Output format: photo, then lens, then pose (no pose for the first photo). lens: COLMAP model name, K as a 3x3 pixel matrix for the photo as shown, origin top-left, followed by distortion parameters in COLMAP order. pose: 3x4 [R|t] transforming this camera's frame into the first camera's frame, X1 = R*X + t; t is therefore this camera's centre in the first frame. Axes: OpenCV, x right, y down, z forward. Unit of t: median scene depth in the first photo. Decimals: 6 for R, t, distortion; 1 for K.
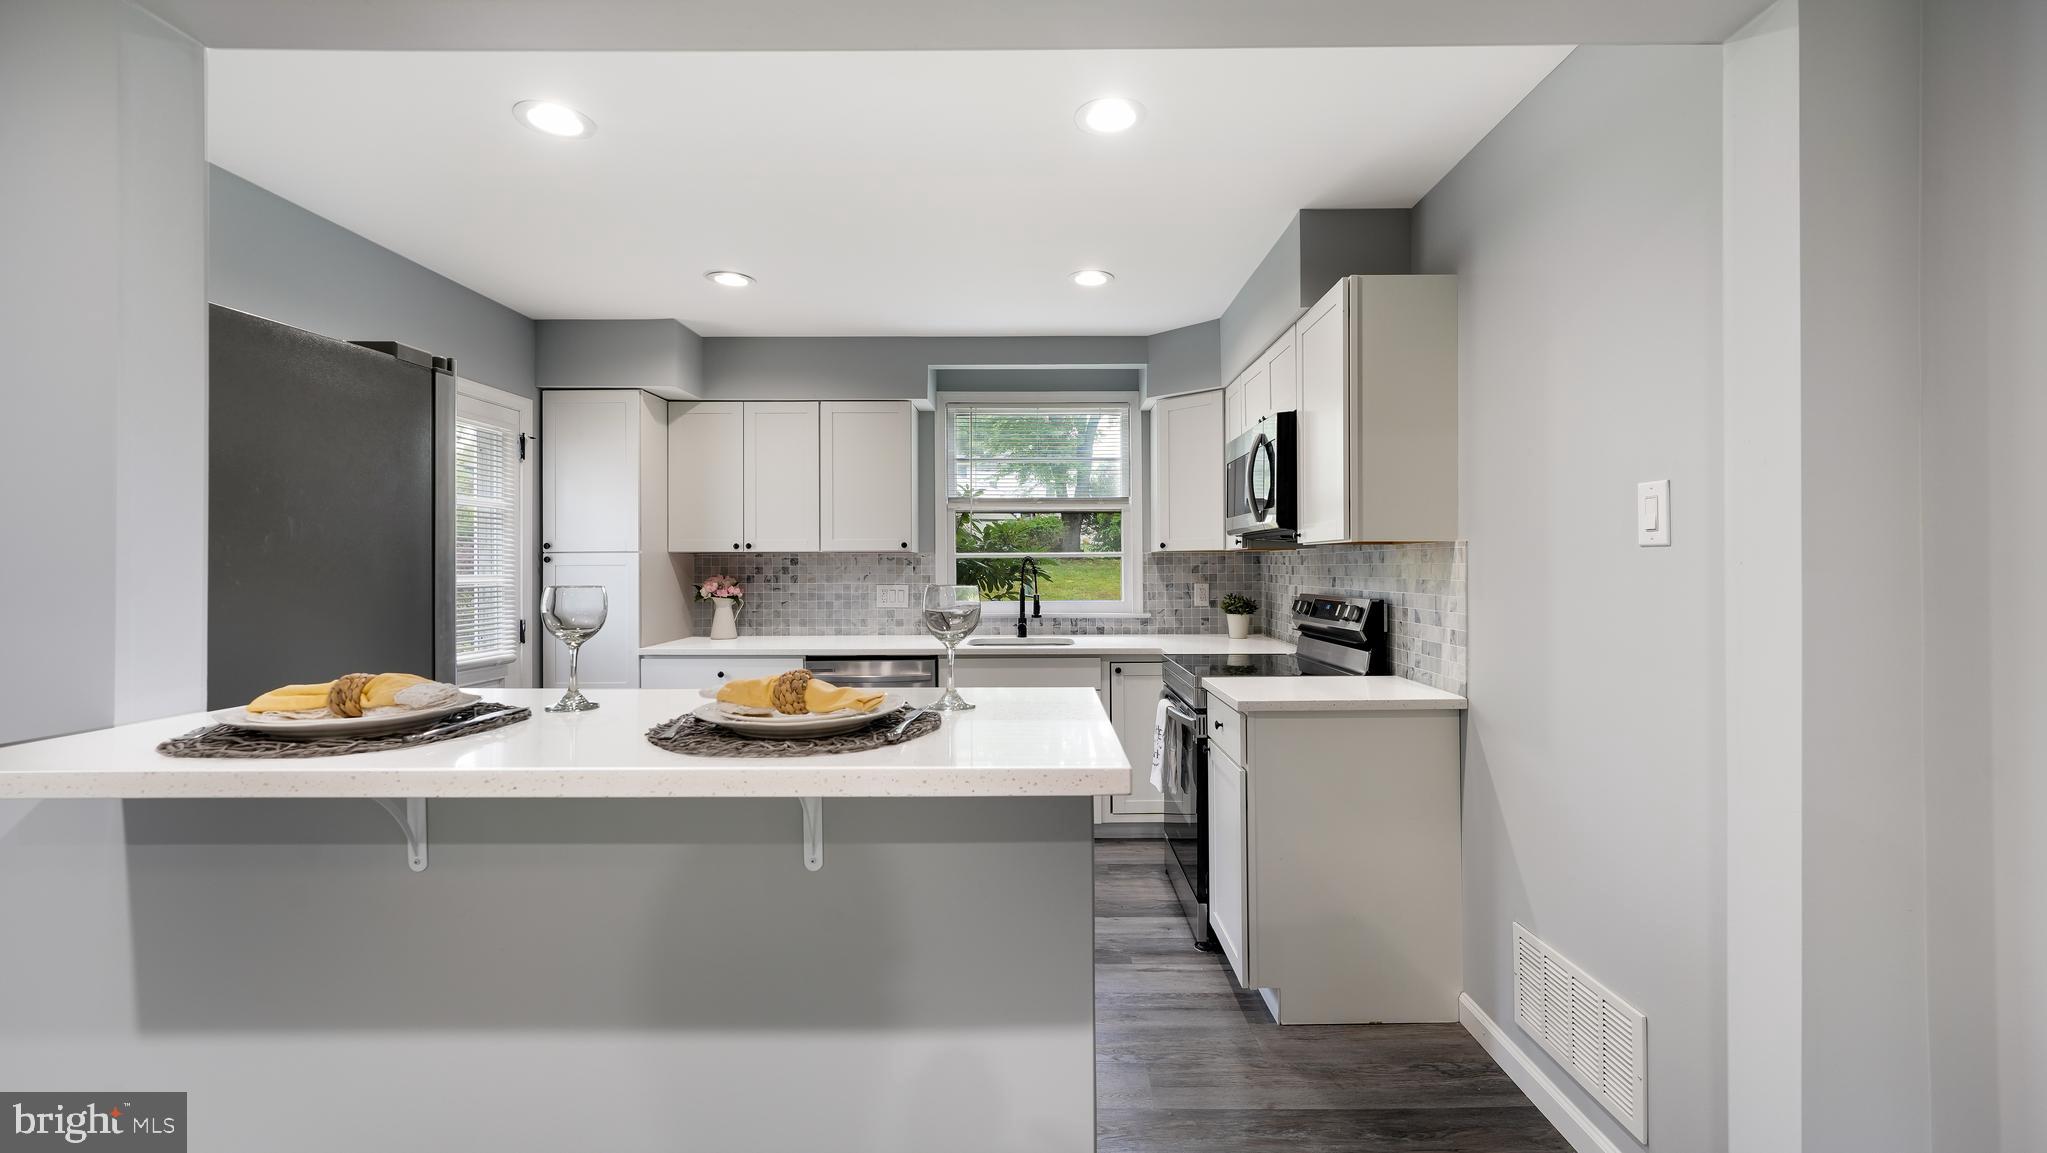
lens RADIAL K [[848.1, 0, 1031.1], [0, 848.1, 558.6], [0, 0, 1]] dist [-0.000226, 0.001161]
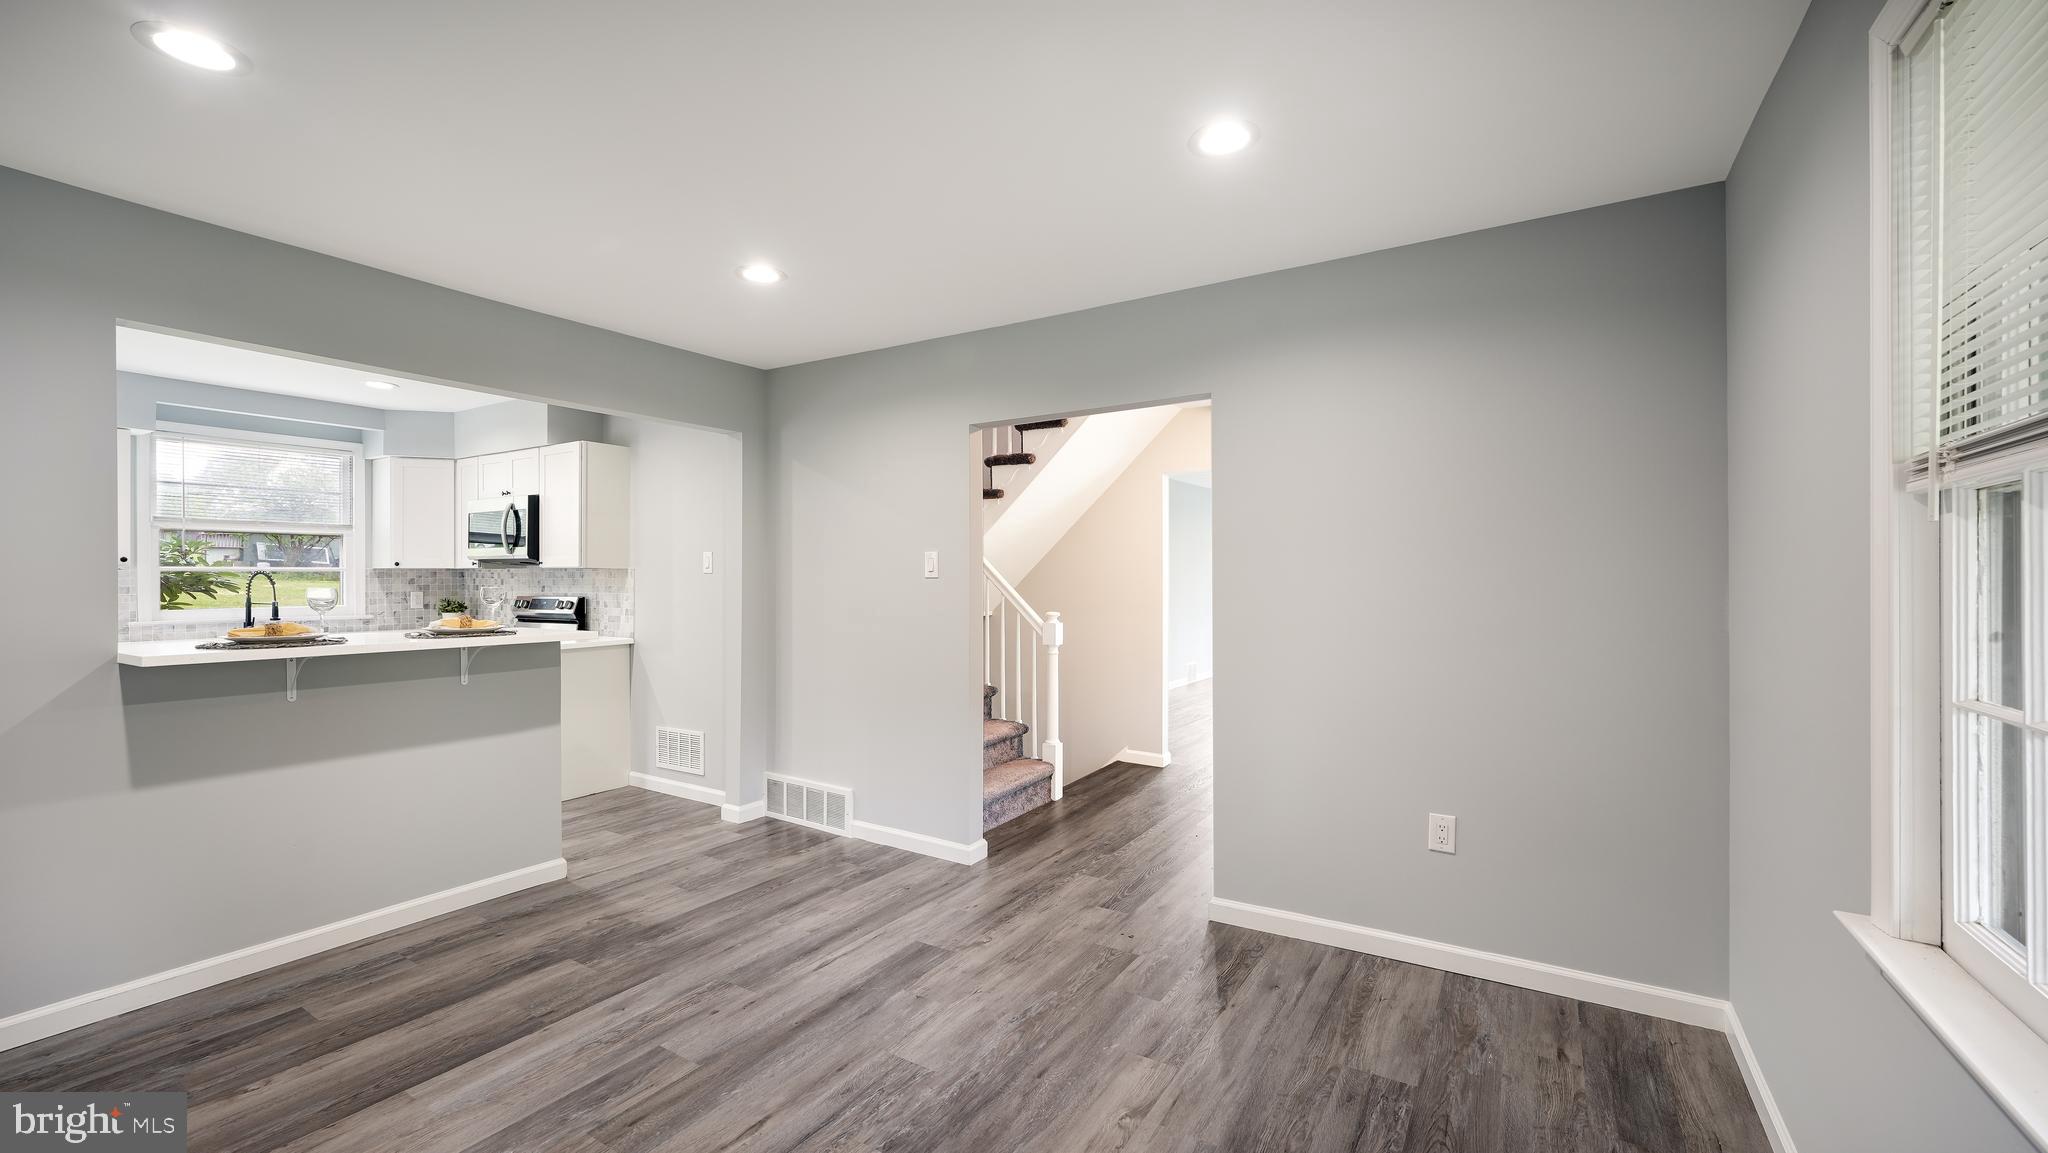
lens RADIAL K [[848.5, 0, 1041.7], [0, 848.5, 579.0], [0, 0, 1]] dist [-0.000226, 0.001161]
pose [[0.526499, -0.000109, 0.850176, -0.442265], [-0.009646, 0.999935, 0.006102, -0.009329], [-0.850121, -0.011414, 0.526463, -0.586071]]
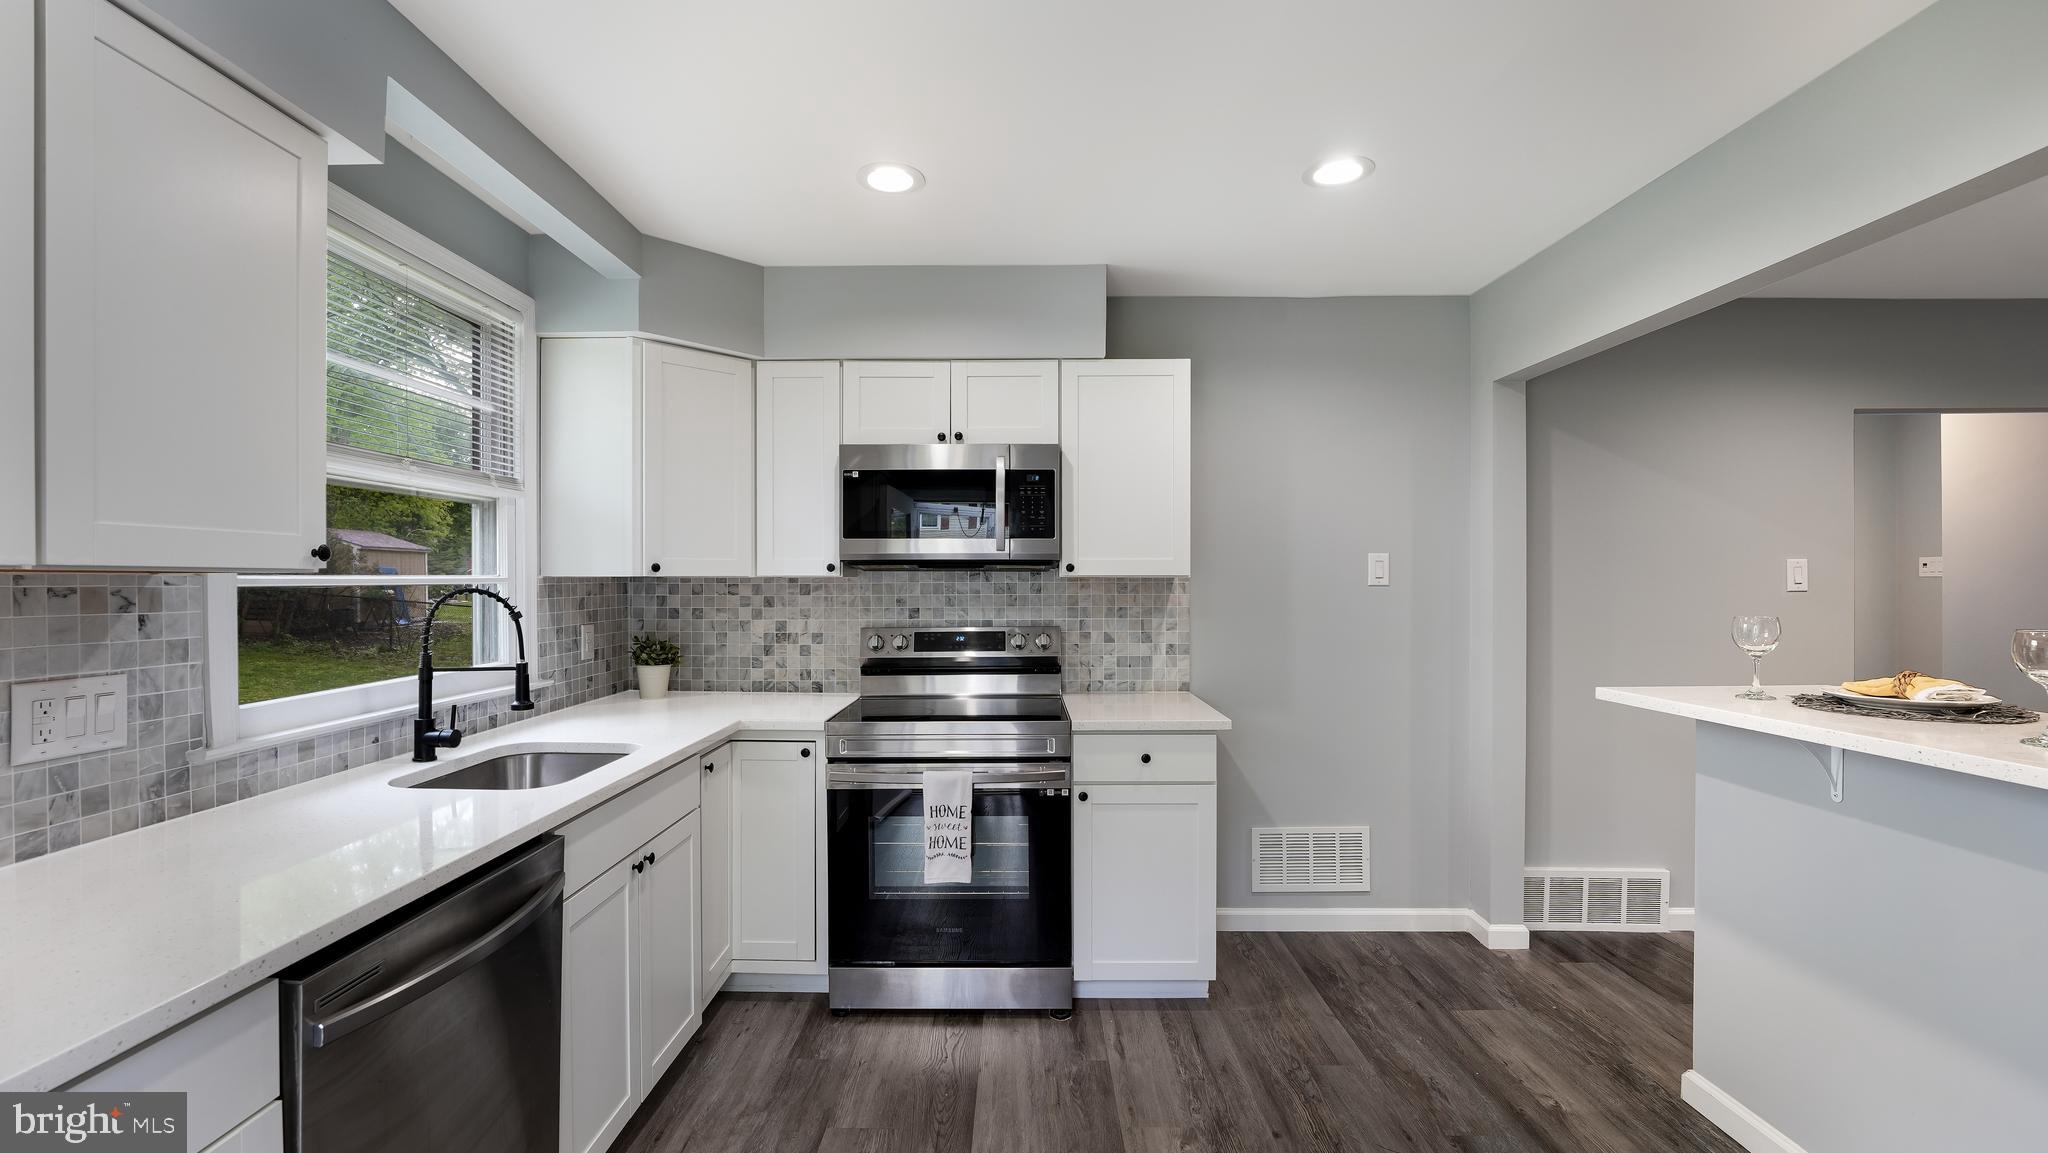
lens RADIAL K [[848.5, 0, 1037.0], [0, 848.5, 585.6], [0, 0, 1]] dist [-0.000226, 0.001161]
pose [[-0.004714, -0.001517, 0.999988, -0.467971], [-0.007936, 0.999967, 0.001479, -0.004797], [-0.999957, -0.007929, -0.004726, 0.677324]]
